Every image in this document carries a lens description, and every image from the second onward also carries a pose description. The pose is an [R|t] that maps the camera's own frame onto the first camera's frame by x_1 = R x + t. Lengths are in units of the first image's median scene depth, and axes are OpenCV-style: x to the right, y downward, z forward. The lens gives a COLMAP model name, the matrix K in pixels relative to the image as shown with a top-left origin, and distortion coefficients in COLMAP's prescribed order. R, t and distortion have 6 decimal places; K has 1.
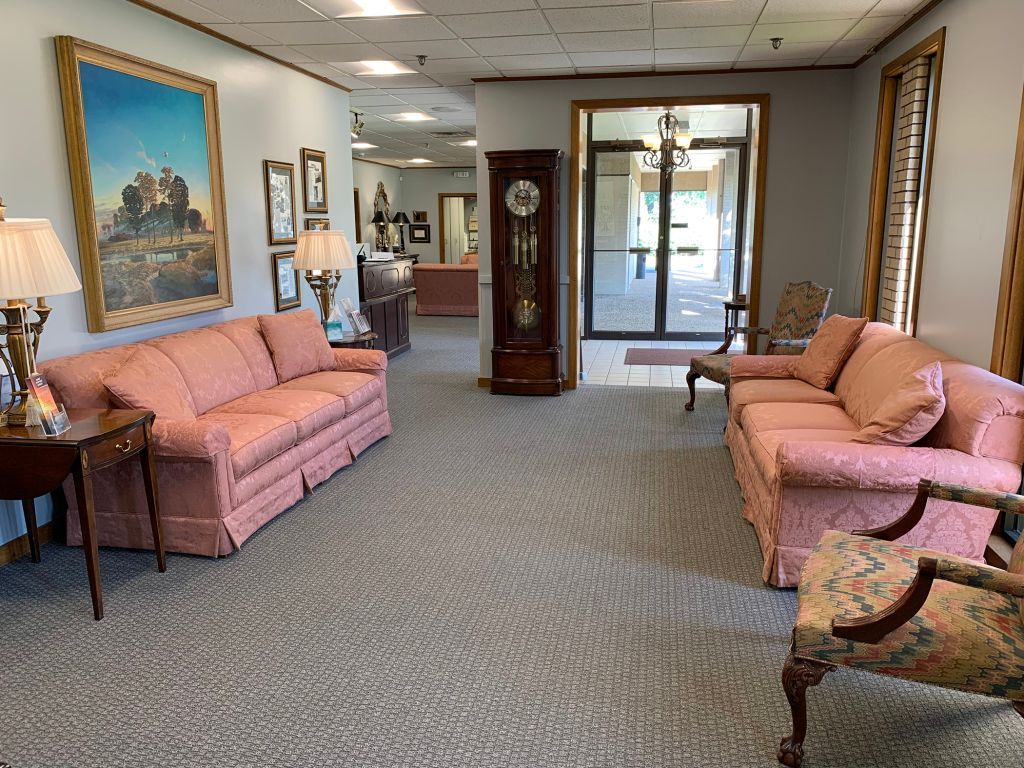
lens RADIAL K [[795.2, 0, 512.0], [0, 795.2, 384.0], [0, 0, 1]] dist [0.001024, 0.005097]
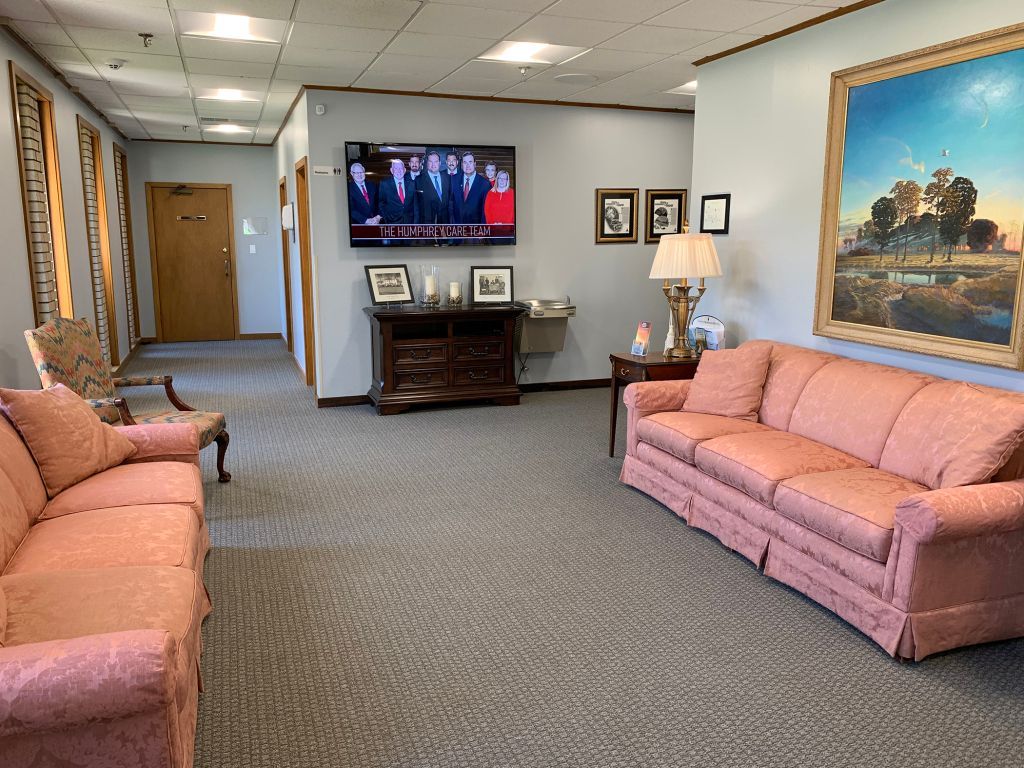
lens RADIAL K [[795.2, 0, 512.0], [0, 795.2, 384.0], [0, 0, 1]] dist [0.001024, 0.005097]
pose [[-0.865824, 0.096169, -0.491020, 0.361497], [-0.098349, 0.929500, 0.355467, -0.317541], [0.490588, 0.356063, -0.795326, 1.521343]]
